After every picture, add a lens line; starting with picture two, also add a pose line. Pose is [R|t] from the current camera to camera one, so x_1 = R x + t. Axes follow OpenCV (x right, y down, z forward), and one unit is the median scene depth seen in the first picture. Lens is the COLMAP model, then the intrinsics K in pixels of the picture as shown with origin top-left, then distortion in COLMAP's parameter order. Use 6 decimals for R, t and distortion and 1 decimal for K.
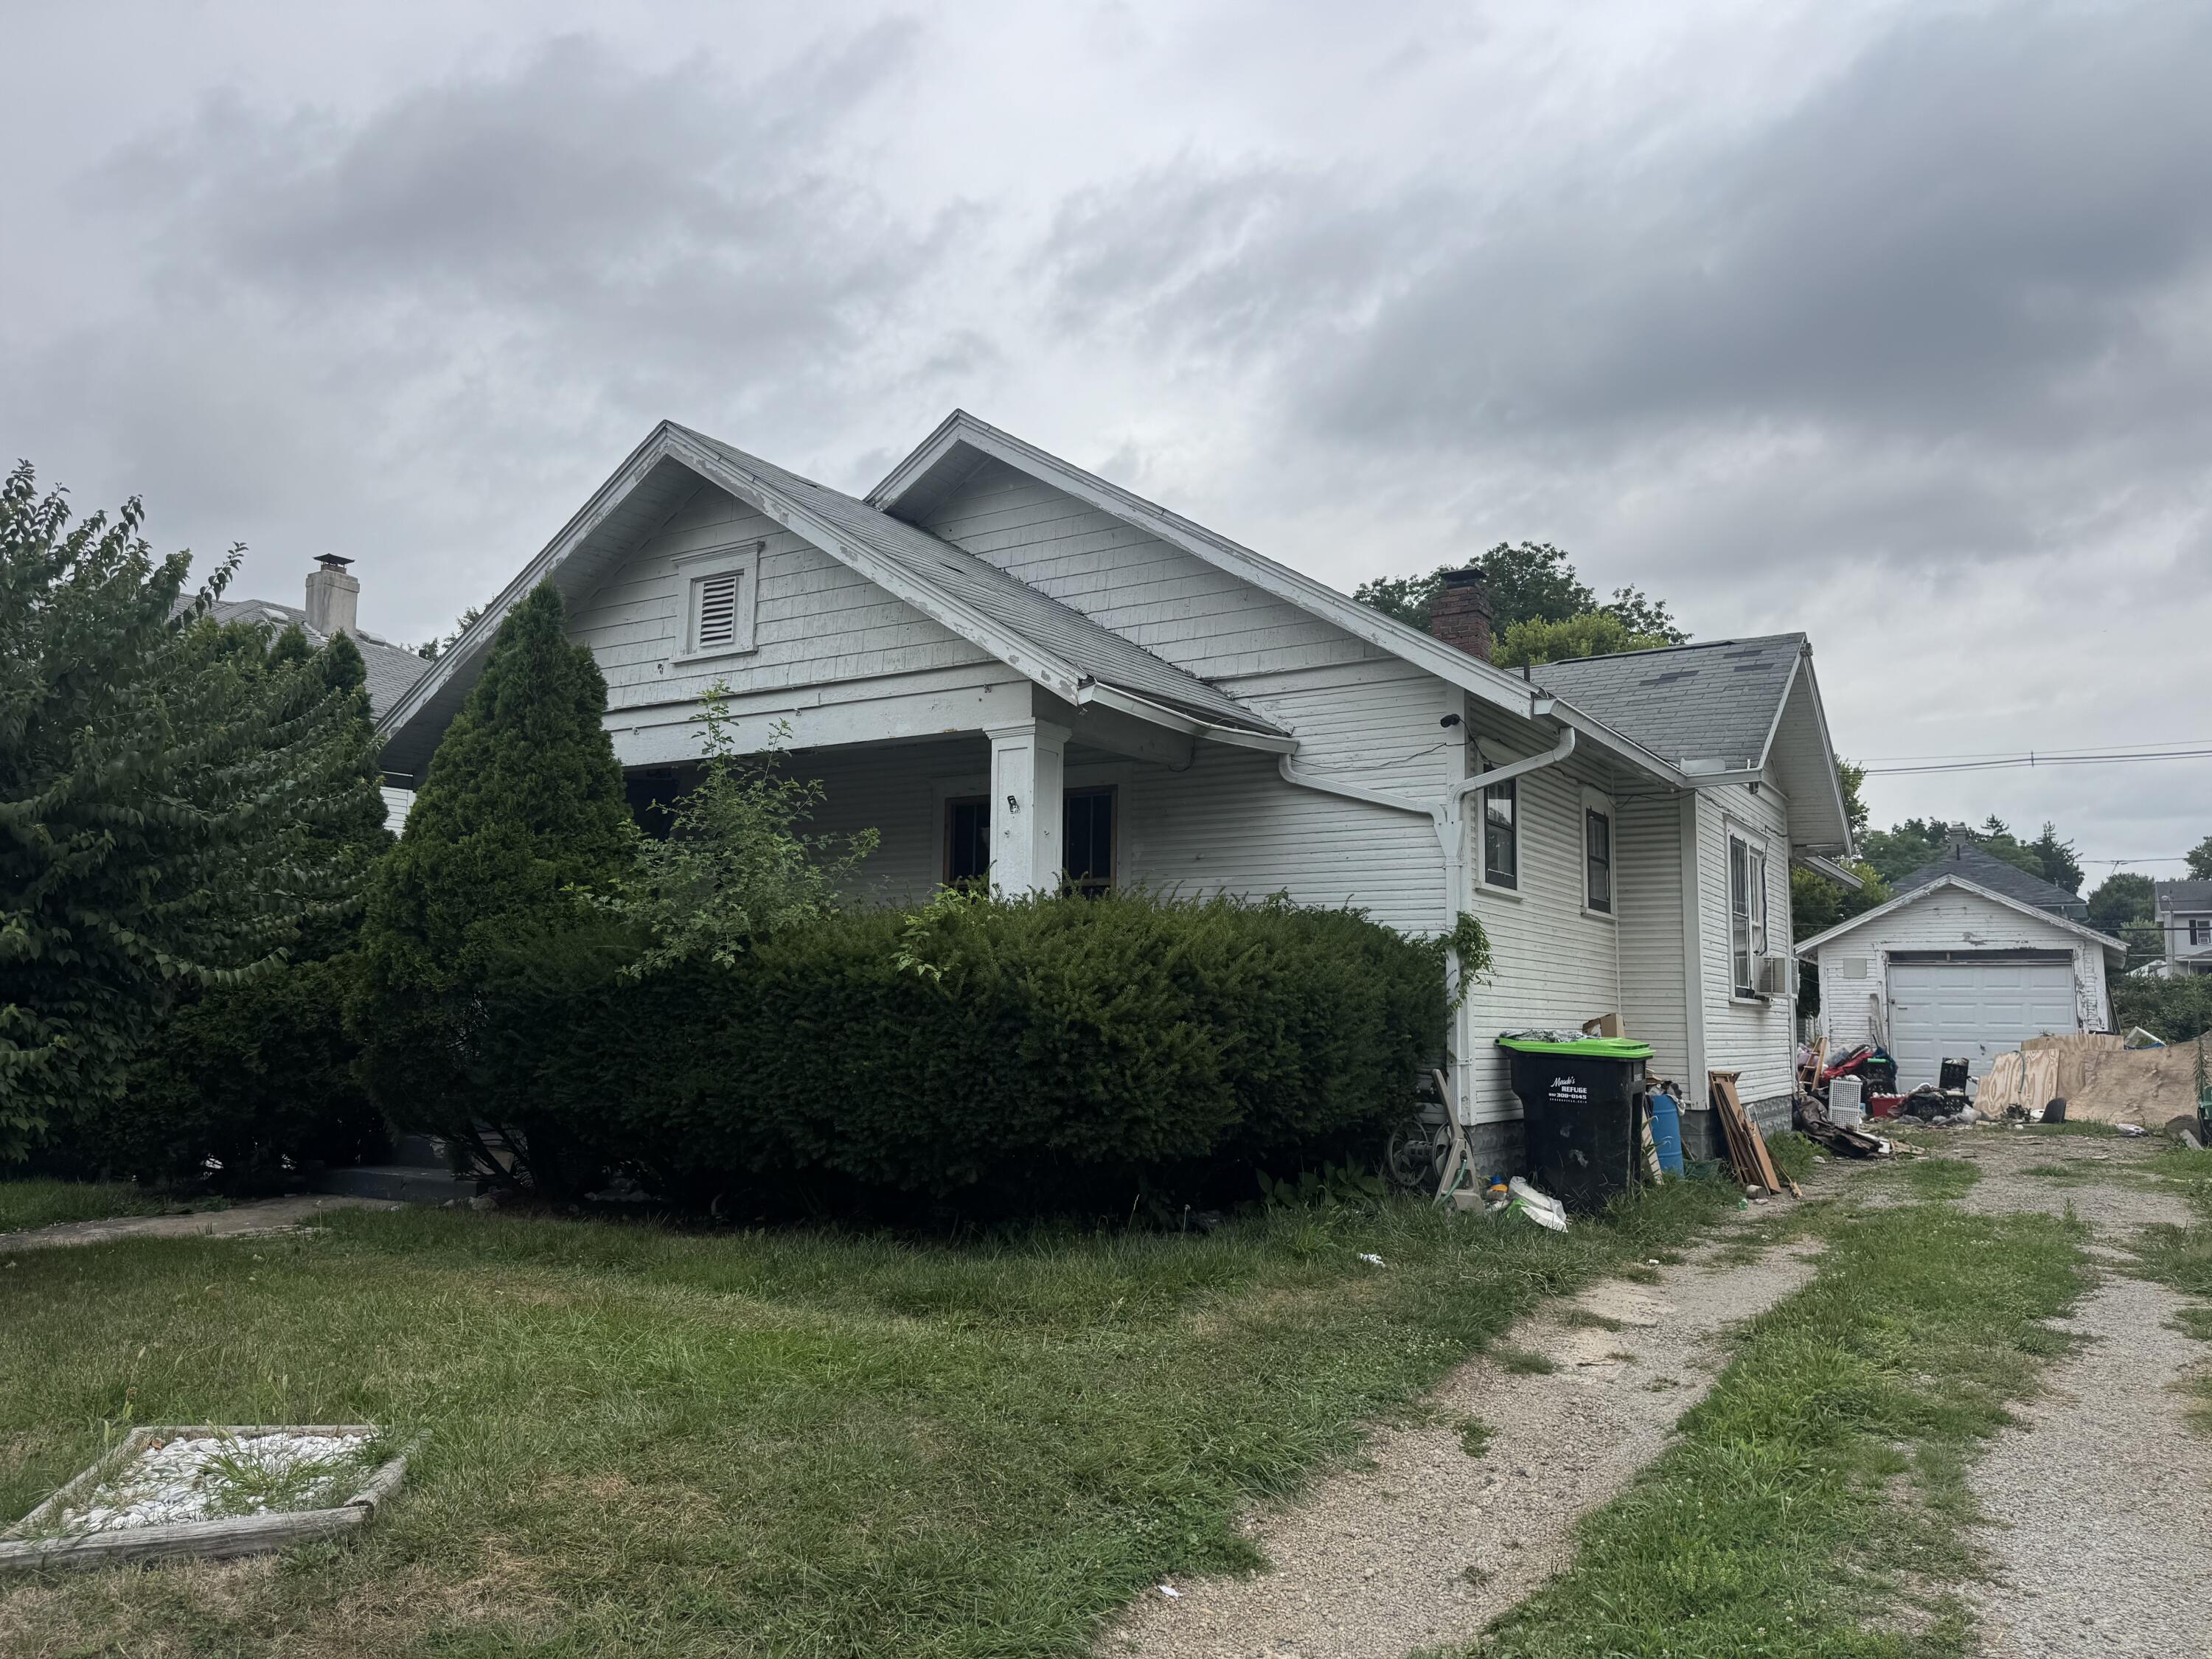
lens RADIAL K [[1560.8, 0, 1106.0], [0, 1560.8, 829.5], [0, 0, 1]] dist [0.031989, -0.045627]
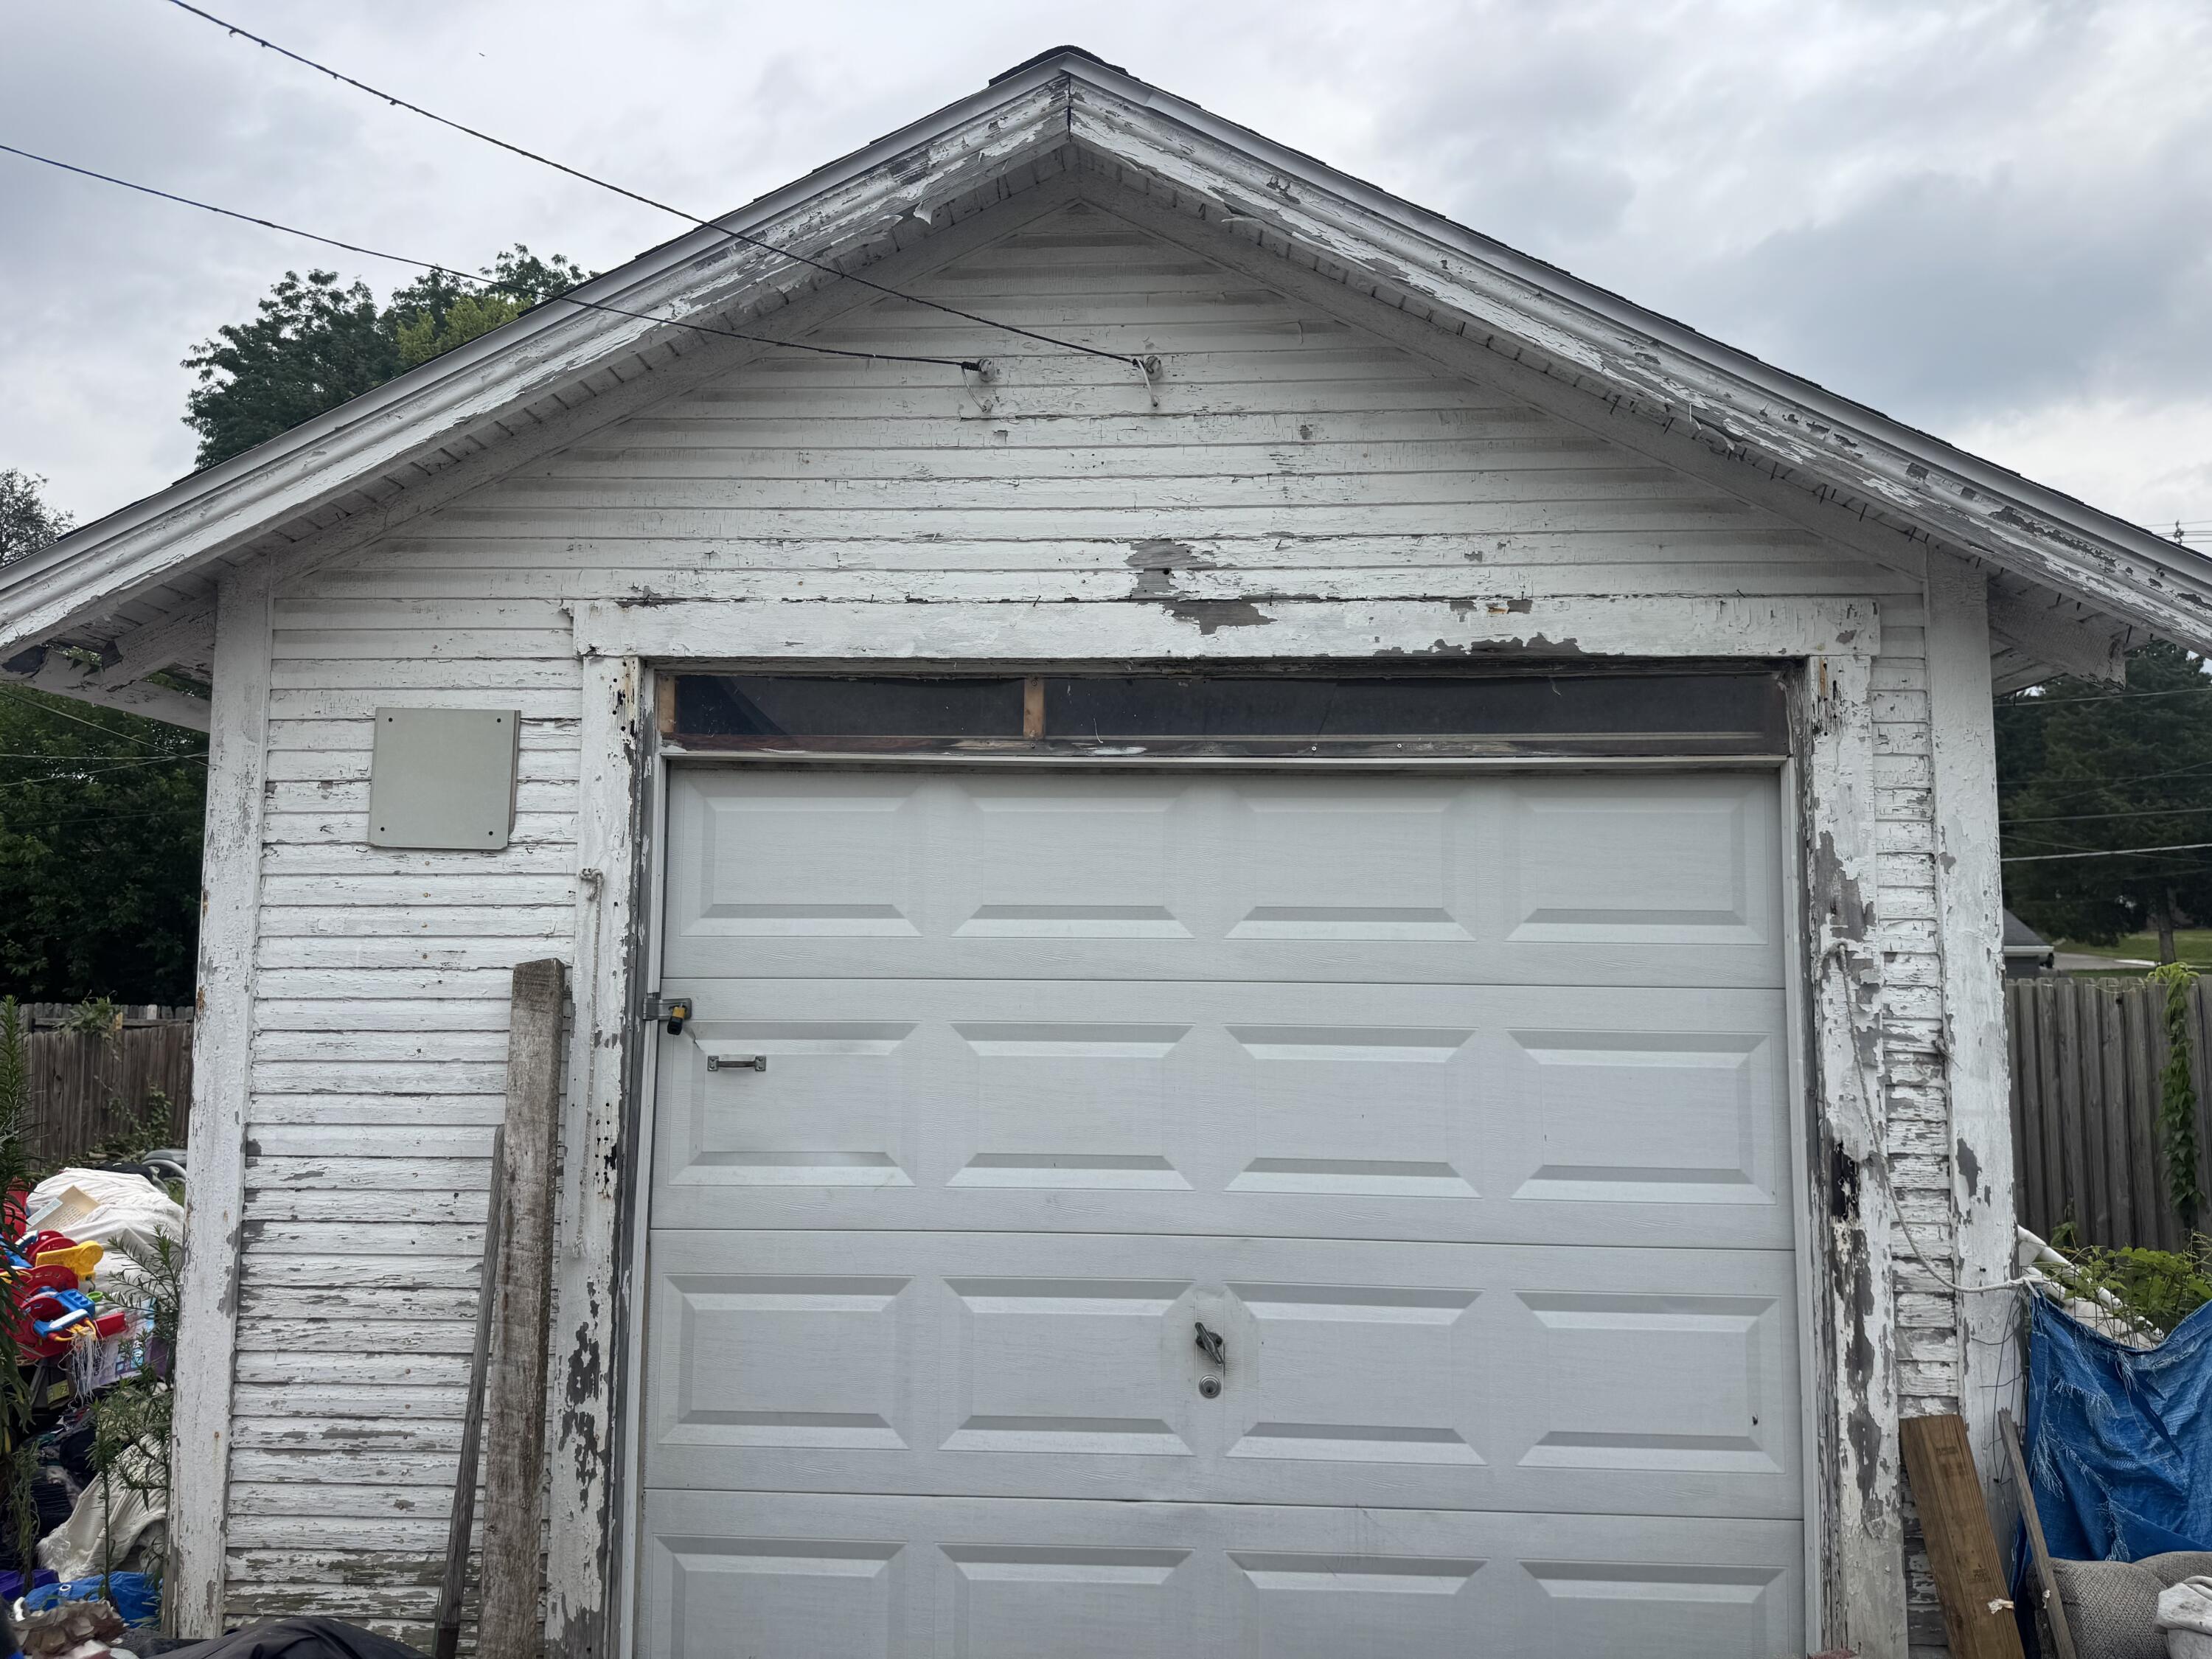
lens RADIAL K [[1560.8, 0, 1106.0], [0, 1560.8, 829.5], [0, 0, 1]] dist [0.031989, -0.045627]
pose [[0.876307, 0.041173, 0.479991, 1.218887], [-0.058113, 0.998100, 0.020478, 0.228161], [-0.478236, -0.045838, 0.877034, 2.237049]]
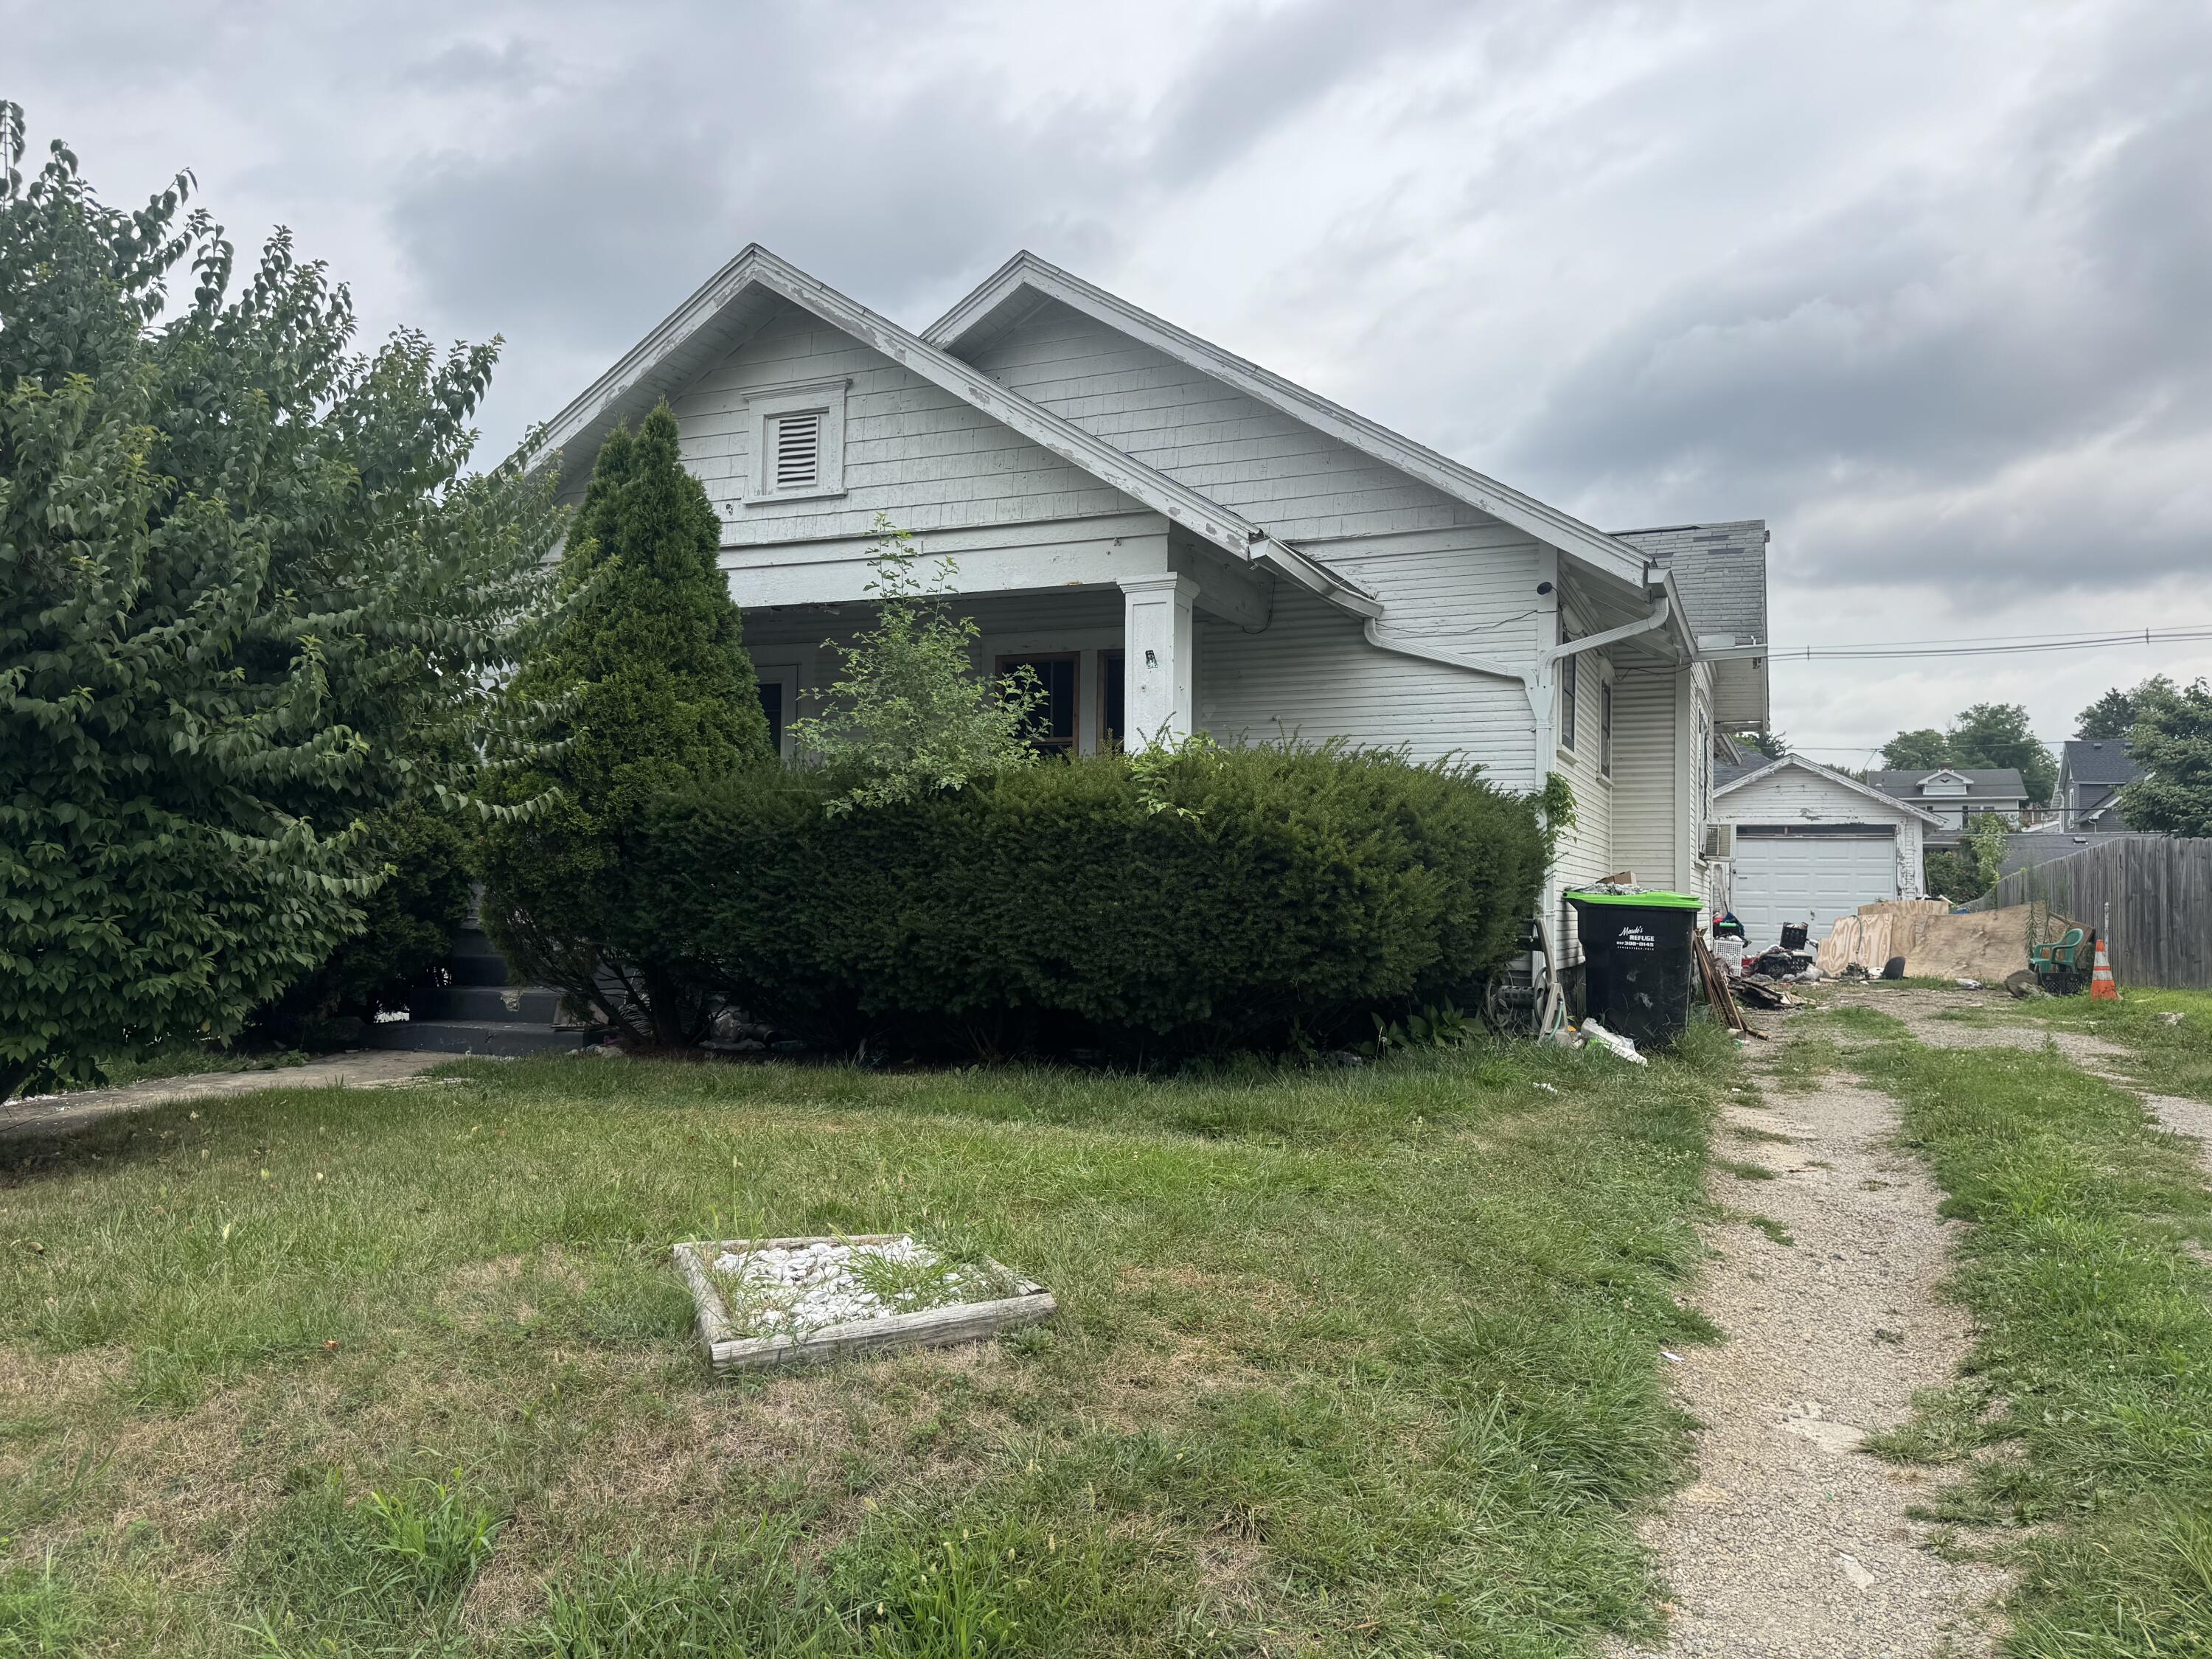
lens RADIAL K [[1541.2, 0, 1104.4], [0, 1541.2, 867.6], [0, 0, 1]] dist [0.068345, -0.123101]
pose [[0.989642, 0.006676, 0.143402, -0.222289], [-0.021508, 0.994538, 0.102134, 0.016418], [-0.141937, -0.104160, 0.984380, 0.004461]]
